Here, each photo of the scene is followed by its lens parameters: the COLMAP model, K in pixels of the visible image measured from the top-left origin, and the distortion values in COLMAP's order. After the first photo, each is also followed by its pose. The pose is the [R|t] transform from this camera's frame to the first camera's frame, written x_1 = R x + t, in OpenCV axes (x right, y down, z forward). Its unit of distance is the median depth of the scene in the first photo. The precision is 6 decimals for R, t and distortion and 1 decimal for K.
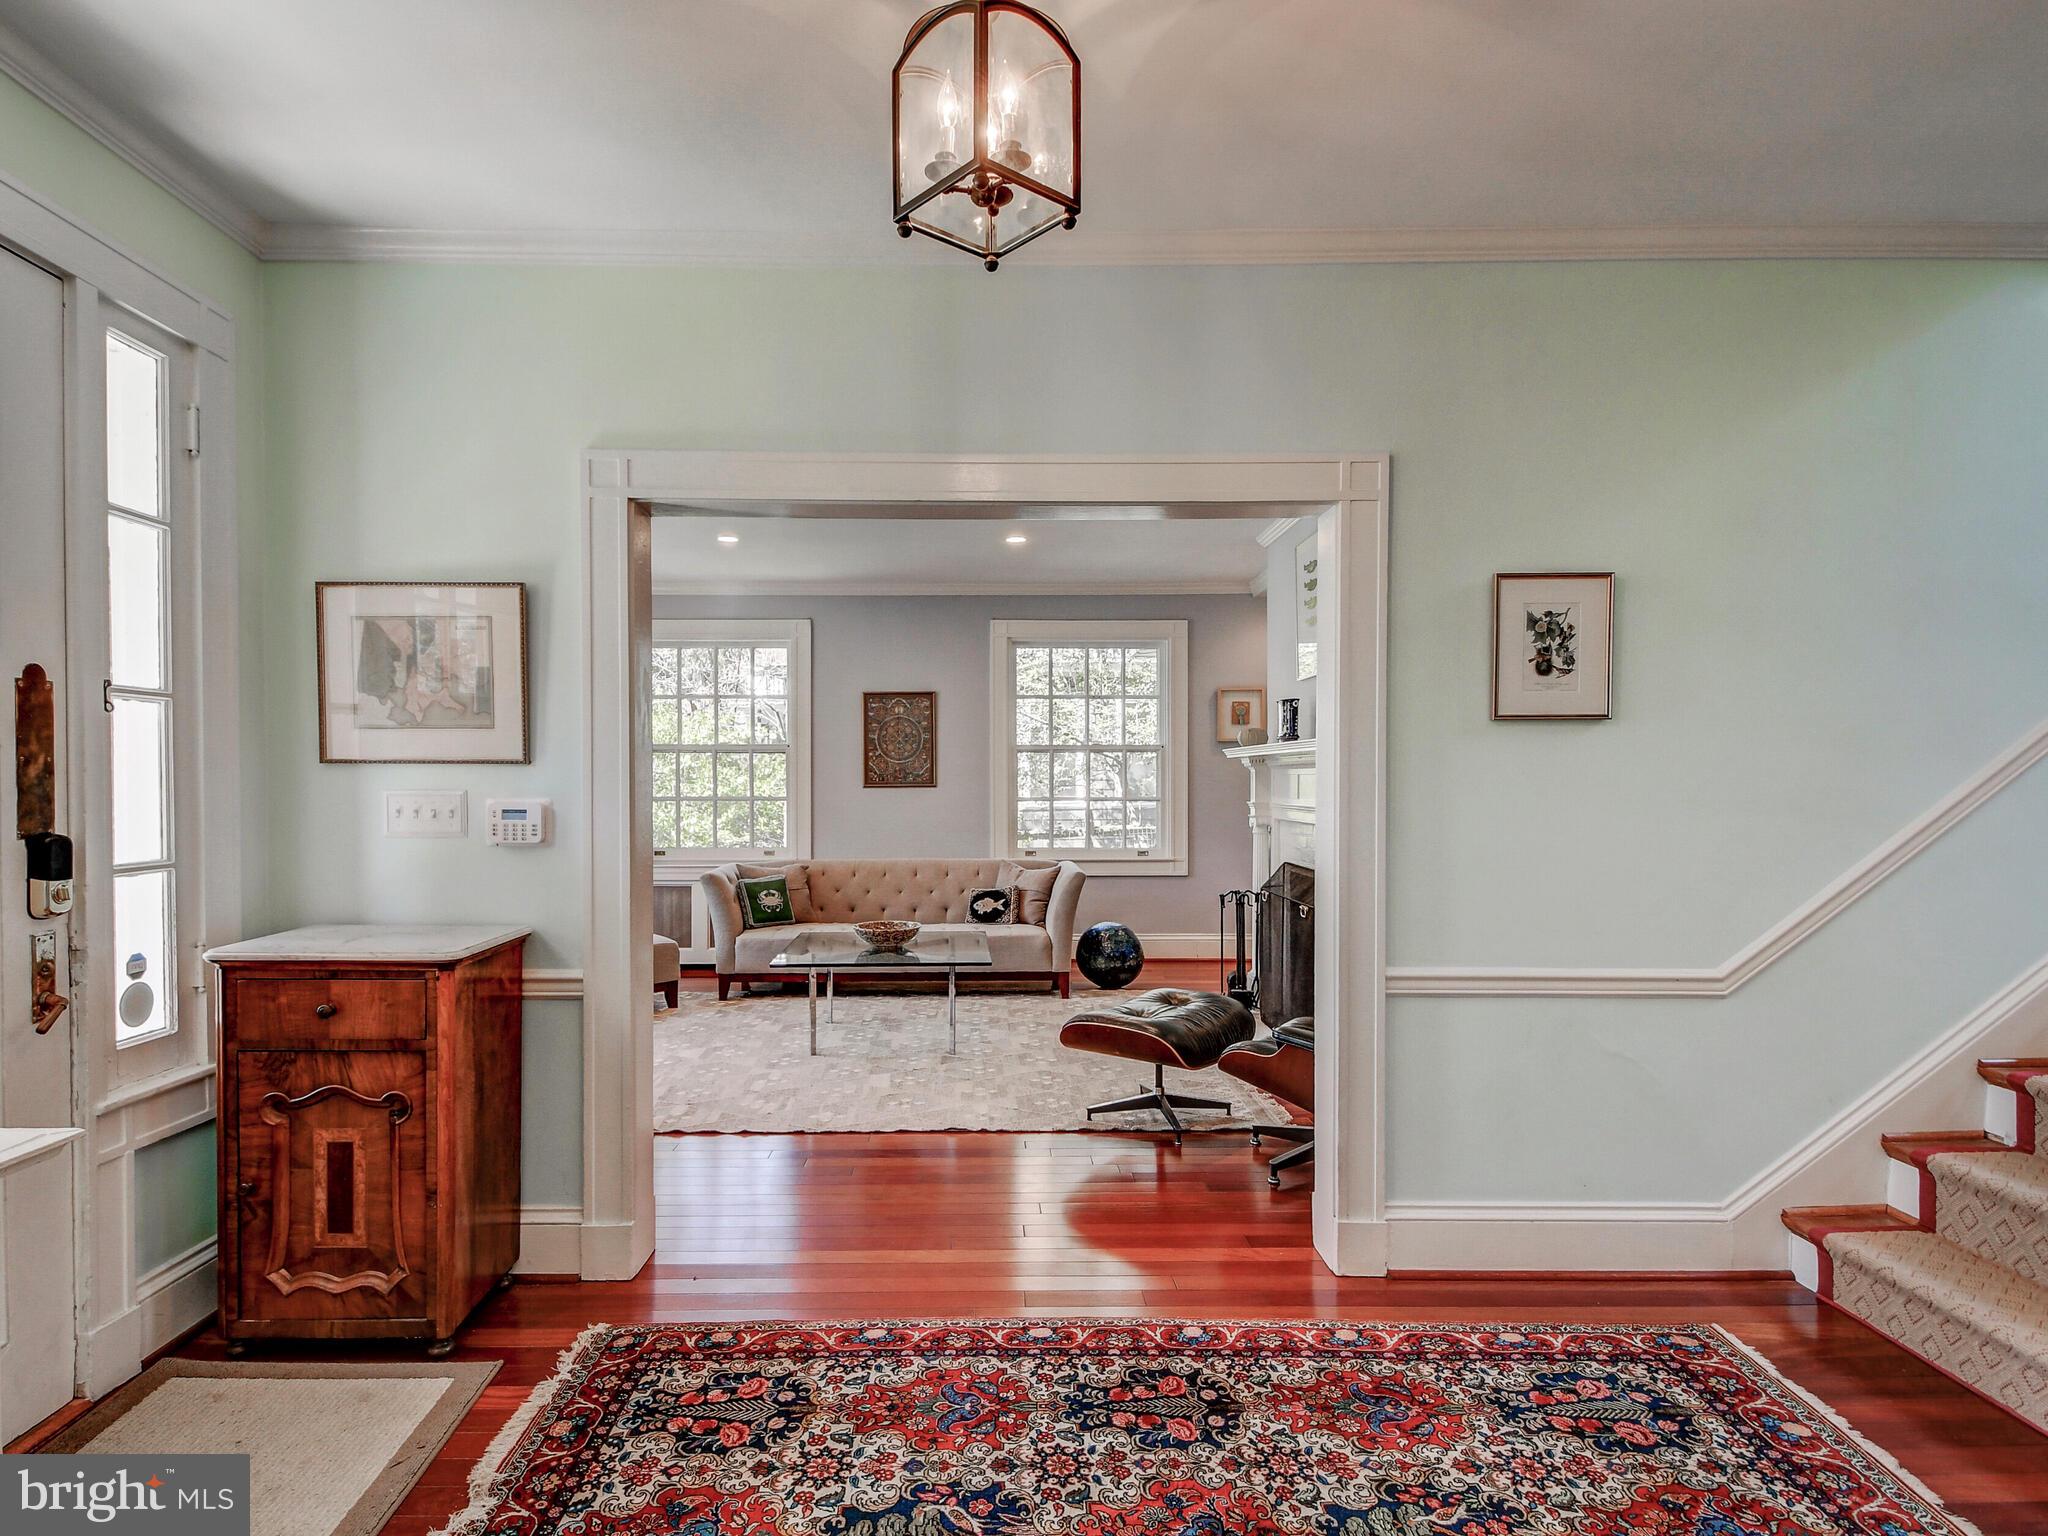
lens RADIAL K [[984.4, 0, 1018.0], [0, 984.4, 800.2], [0, 0, 1]] dist [0.000322, 0.000006]
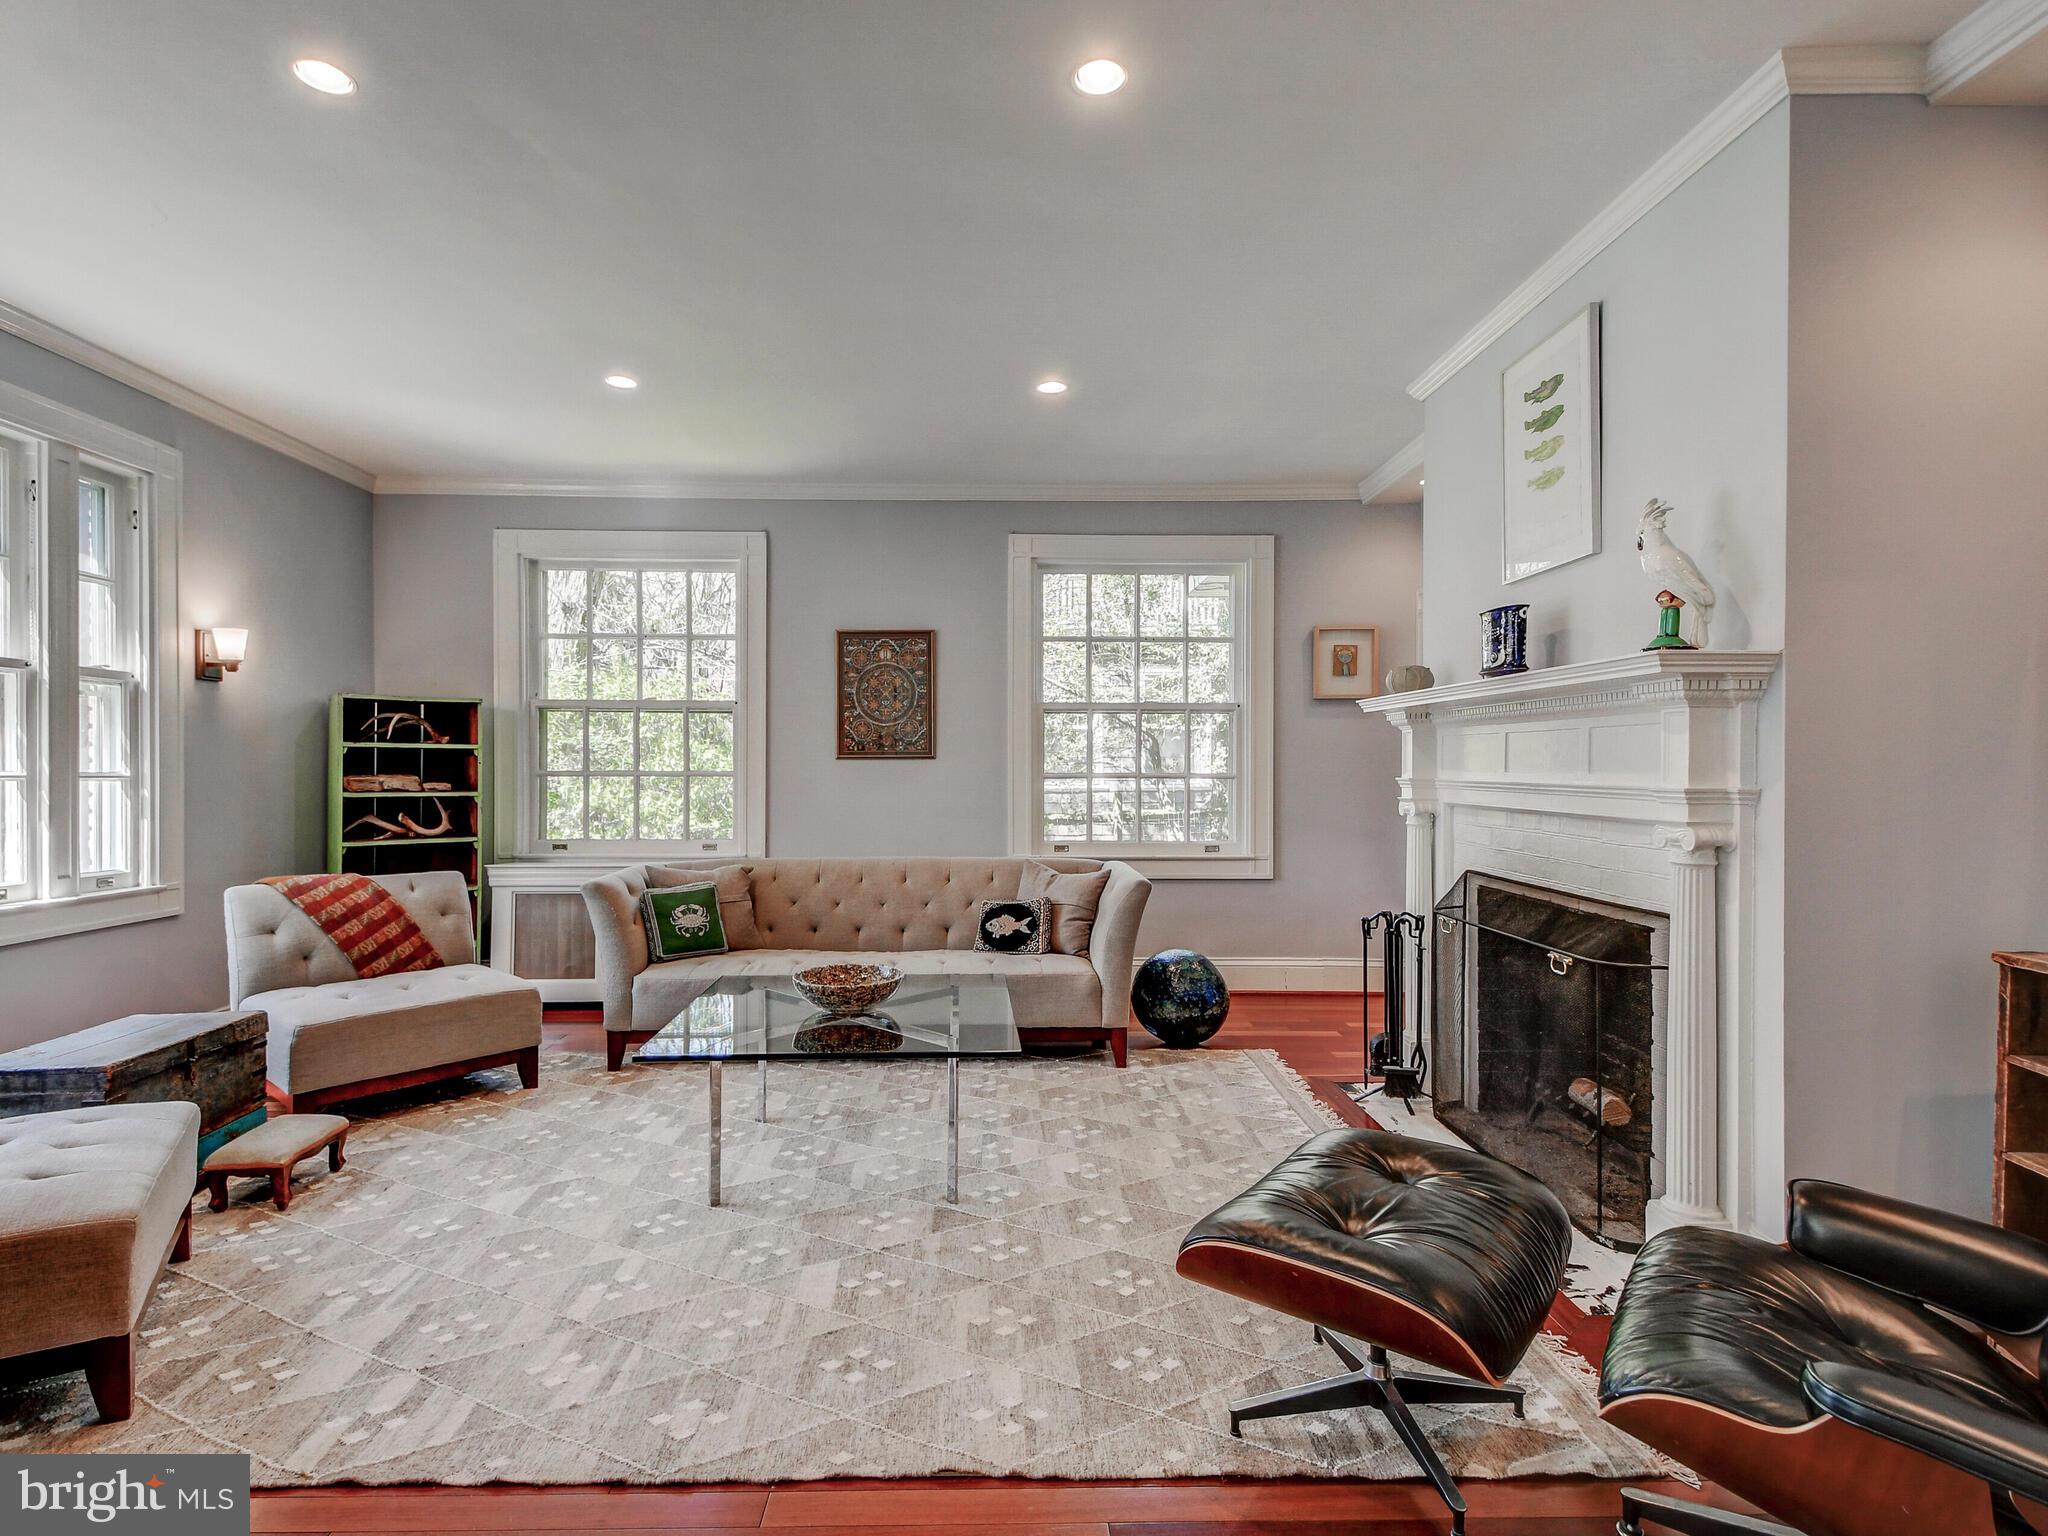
lens RADIAL K [[974.2, 0, 1024.0], [0, 974.2, 768.0], [0, 0, 1]] dist [-0.000350, -0.000018]
pose [[0.999995, 0.003042, -0.000051, -0.018585], [-0.003042, 0.999876, -0.015454, 0.005537], [0.000004, 0.015454, 0.999881, 0.310080]]
